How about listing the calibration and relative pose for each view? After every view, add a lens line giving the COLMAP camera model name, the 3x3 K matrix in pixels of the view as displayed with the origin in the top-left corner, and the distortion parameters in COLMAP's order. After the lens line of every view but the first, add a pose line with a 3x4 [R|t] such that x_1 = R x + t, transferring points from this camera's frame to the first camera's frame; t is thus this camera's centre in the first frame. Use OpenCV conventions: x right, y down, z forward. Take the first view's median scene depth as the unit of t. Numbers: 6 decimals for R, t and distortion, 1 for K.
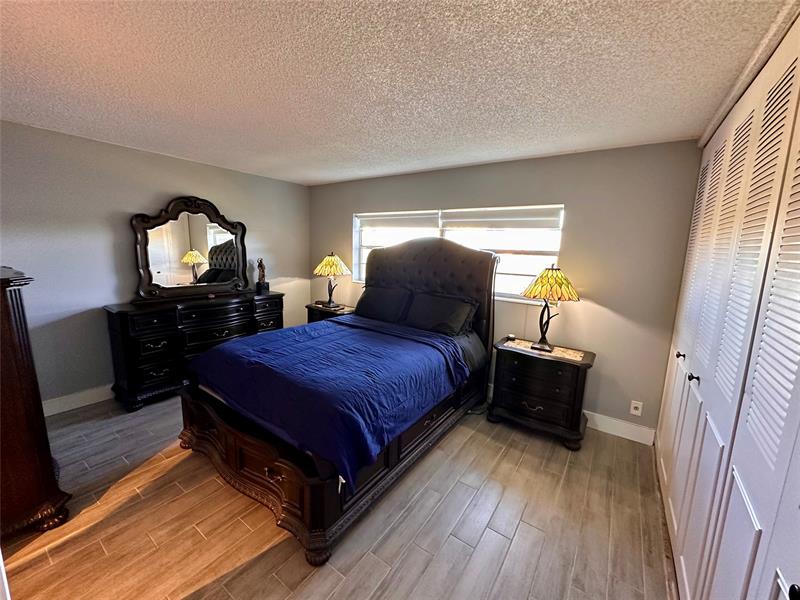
lens RADIAL K [[319.0, 0, 400.0], [0, 319.0, 300.0], [0, 0, 1]] dist [-0.000770, 0.000002]
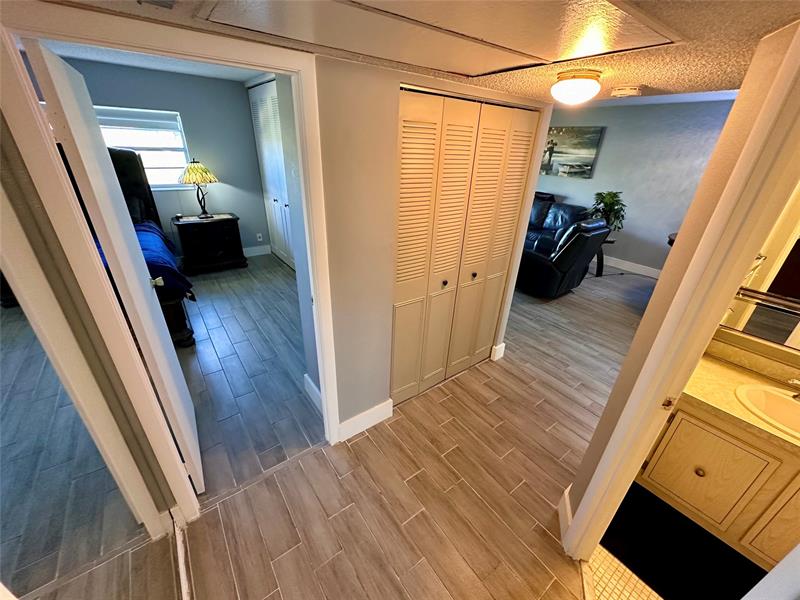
lens RADIAL K [[319.0, 0, 400.0], [0, 319.0, 300.0], [0, 0, 1]] dist [-0.000770, 0.000002]
pose [[0.300943, -0.427122, 0.852643, -0.785866], [0.128367, 0.904097, 0.407590, 0.004051], [-0.944963, -0.013210, 0.326910, -0.424013]]
